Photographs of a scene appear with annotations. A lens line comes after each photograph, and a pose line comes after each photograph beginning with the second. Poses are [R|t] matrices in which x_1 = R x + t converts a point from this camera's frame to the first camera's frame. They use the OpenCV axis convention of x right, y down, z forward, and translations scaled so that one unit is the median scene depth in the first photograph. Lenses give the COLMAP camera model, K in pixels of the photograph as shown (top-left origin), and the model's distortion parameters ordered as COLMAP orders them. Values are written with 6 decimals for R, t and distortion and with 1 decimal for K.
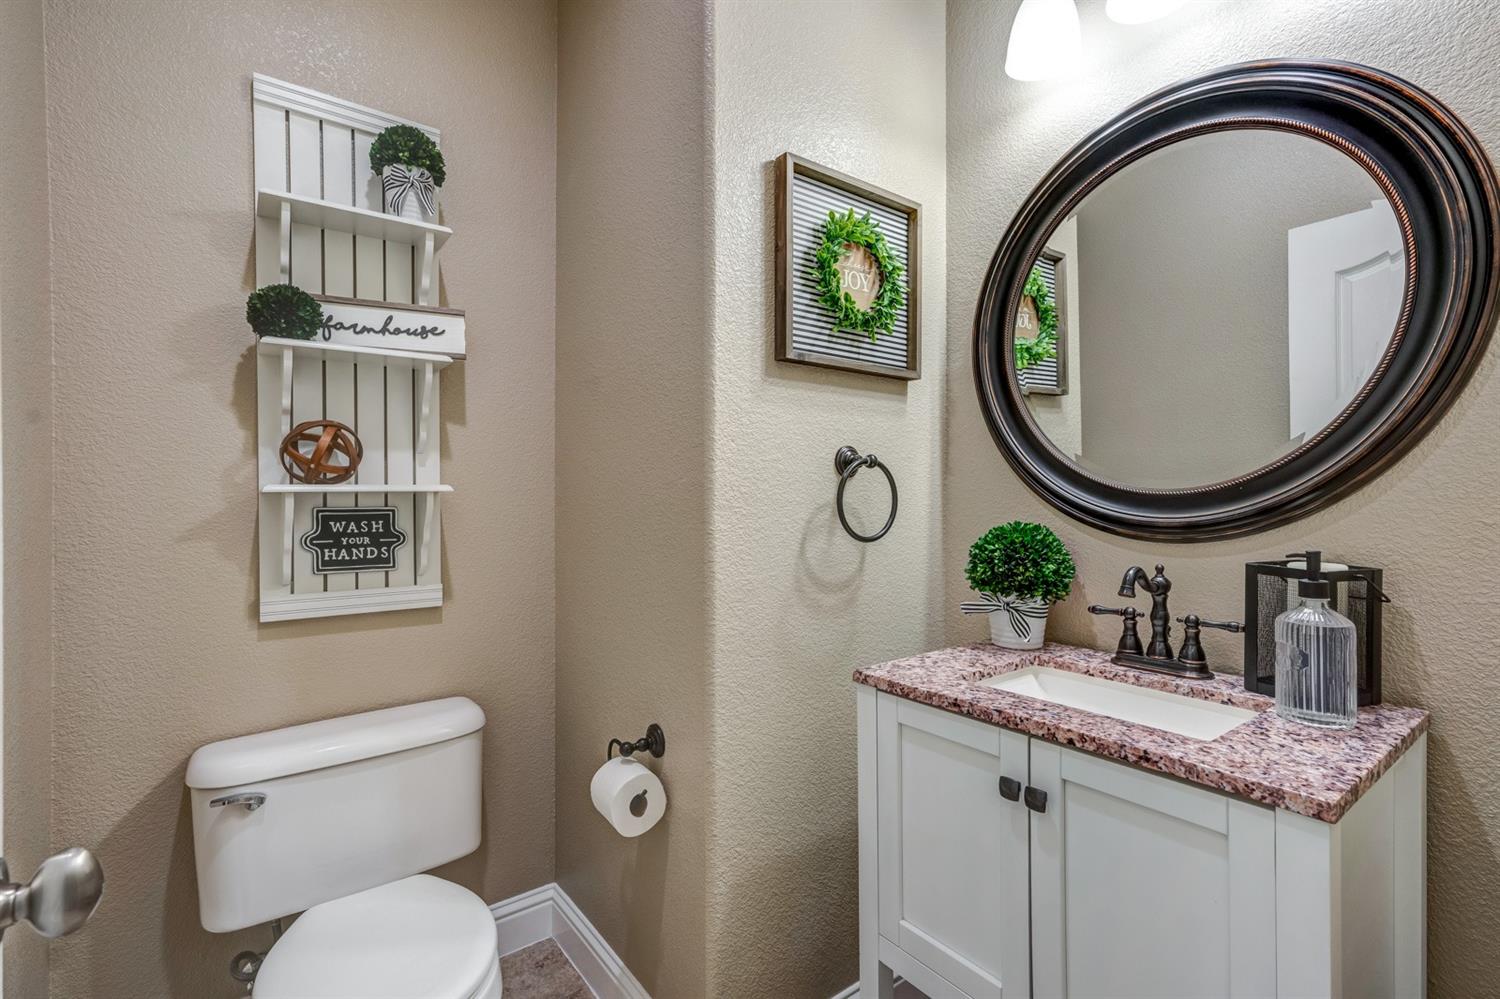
lens RADIAL K [[702.7, 0, 757.8], [0, 702.7, 490.7], [0, 0, 1]] dist [-0.054568, 0.025158]
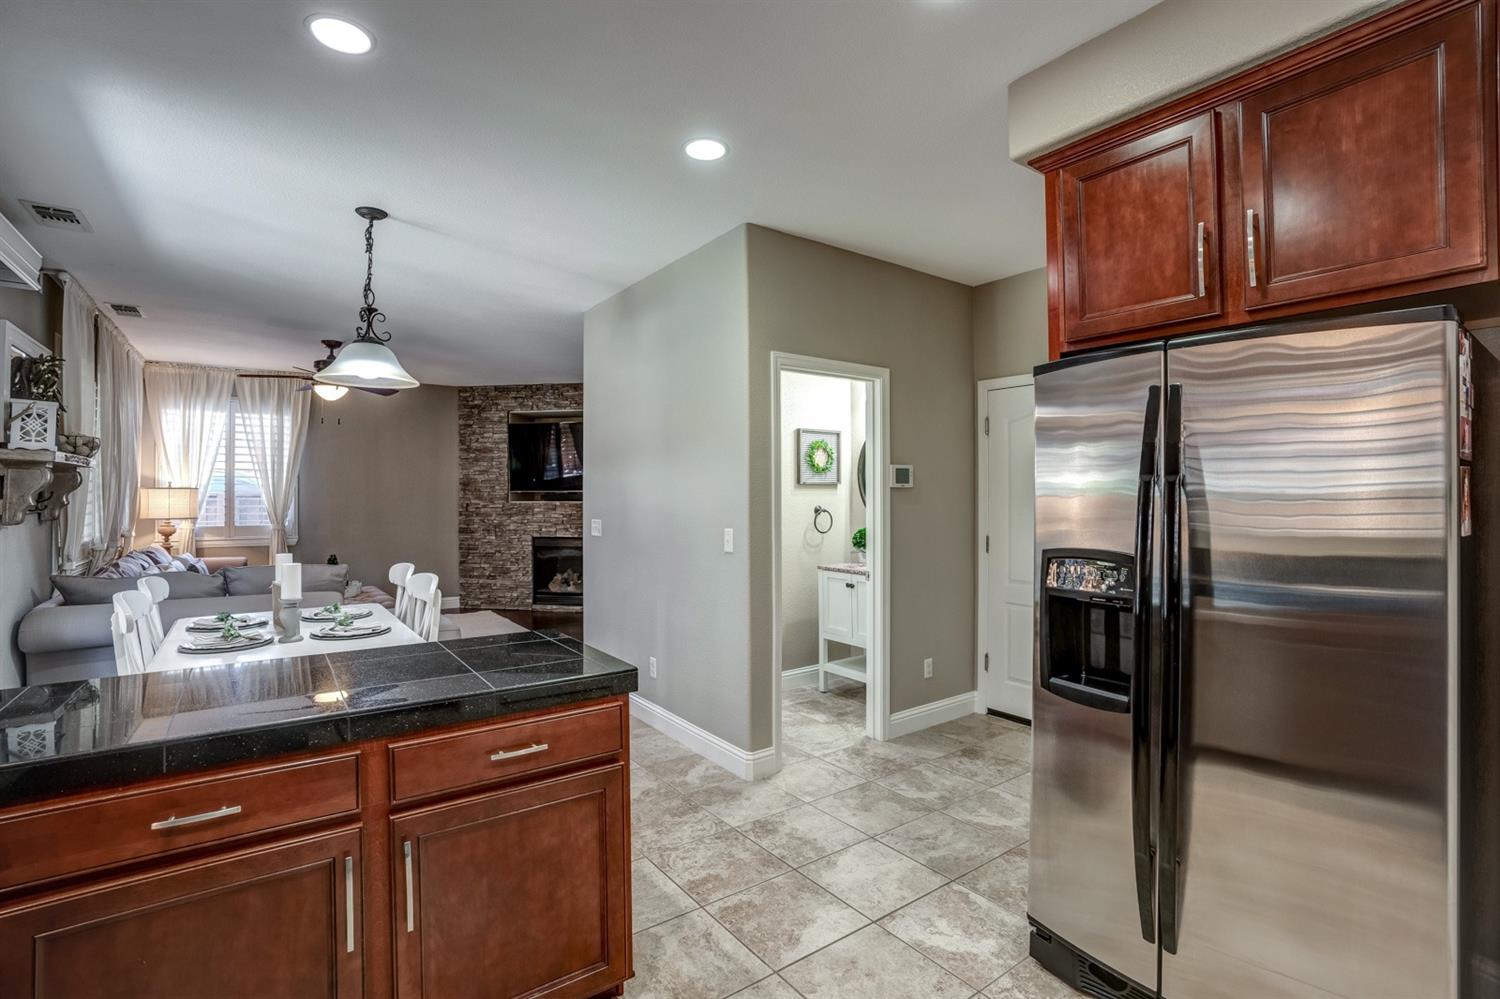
lens RADIAL K [[702.7, 0, 757.8], [0, 702.7, 490.7], [0, 0, 1]] dist [-0.054568, 0.025158]
pose [[0.999690, -0.001236, -0.024857, -0.085292], [0.001167, 0.999995, -0.002793, -0.132378], [0.024860, 0.002763, 0.999687, -2.533385]]
